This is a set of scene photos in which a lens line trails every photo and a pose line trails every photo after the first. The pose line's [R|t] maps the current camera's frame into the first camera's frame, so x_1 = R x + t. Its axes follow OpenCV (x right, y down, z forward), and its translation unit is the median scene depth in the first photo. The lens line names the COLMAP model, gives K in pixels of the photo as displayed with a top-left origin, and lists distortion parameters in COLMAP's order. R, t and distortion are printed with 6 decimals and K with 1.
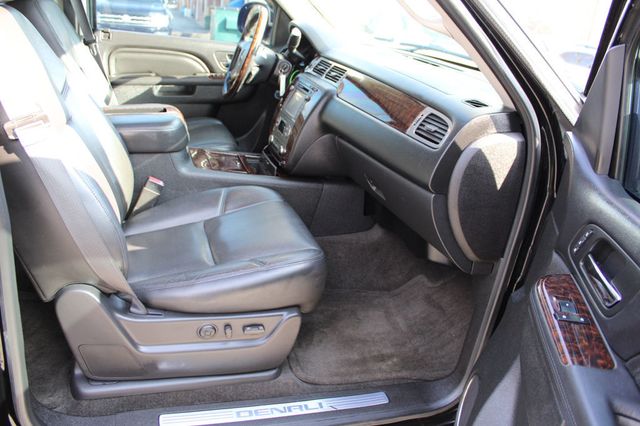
lens RADIAL K [[536.3, 0, 320.0], [0, 536.3, 213.0], [0, 0, 1]] dist [-0.166147, 0.141665]
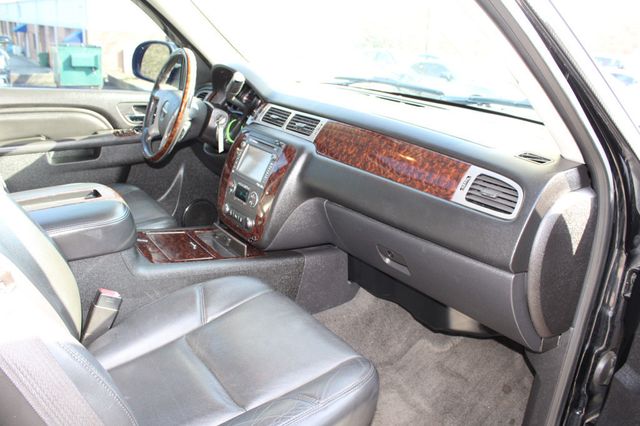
lens RADIAL K [[536.3, 0, 320.0], [0, 536.3, 213.0], [0, 0, 1]] dist [-0.166147, 0.141665]
pose [[0.957820, -0.132314, 0.255095, -0.169114], [0.142188, 0.989626, -0.020575, -0.097756], [-0.249726, 0.055978, 0.966697, 0.176401]]
